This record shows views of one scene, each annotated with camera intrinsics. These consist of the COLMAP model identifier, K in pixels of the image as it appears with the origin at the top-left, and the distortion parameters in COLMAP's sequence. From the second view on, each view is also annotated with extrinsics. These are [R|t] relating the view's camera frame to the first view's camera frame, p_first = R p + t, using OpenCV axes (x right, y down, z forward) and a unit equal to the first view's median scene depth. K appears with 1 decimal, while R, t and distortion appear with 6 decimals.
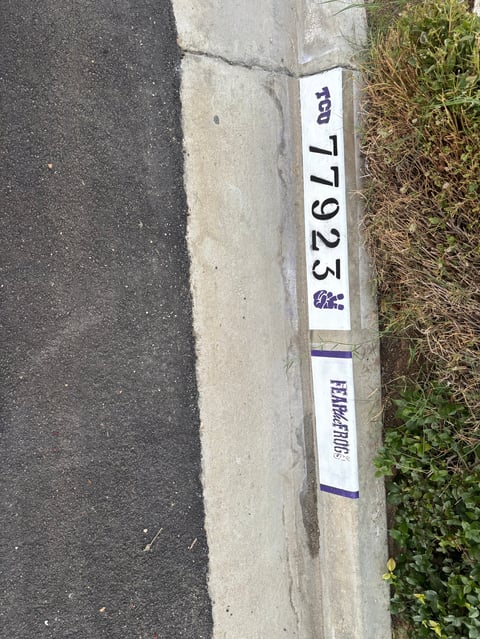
lens RADIAL K [[483.5, 0, 239.3], [0, 483.5, 318.9], [0, 0, 1]] dist [0.002552, -0.019648]
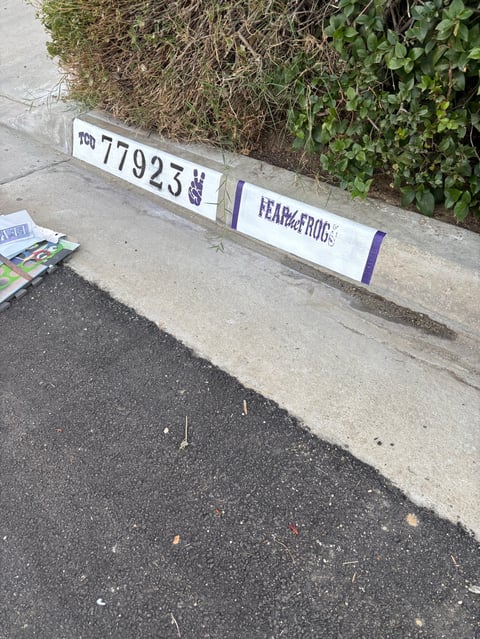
lens RADIAL K [[483.5, 0, 240.8], [0, 483.5, 318.9], [0, 0, 1]] dist [0.002552, -0.019648]
pose [[0.573978, -0.817852, 0.040830, -0.020379], [0.685584, 0.452688, -0.570130, 0.705542], [0.447799, 0.355234, 0.820540, 0.333711]]
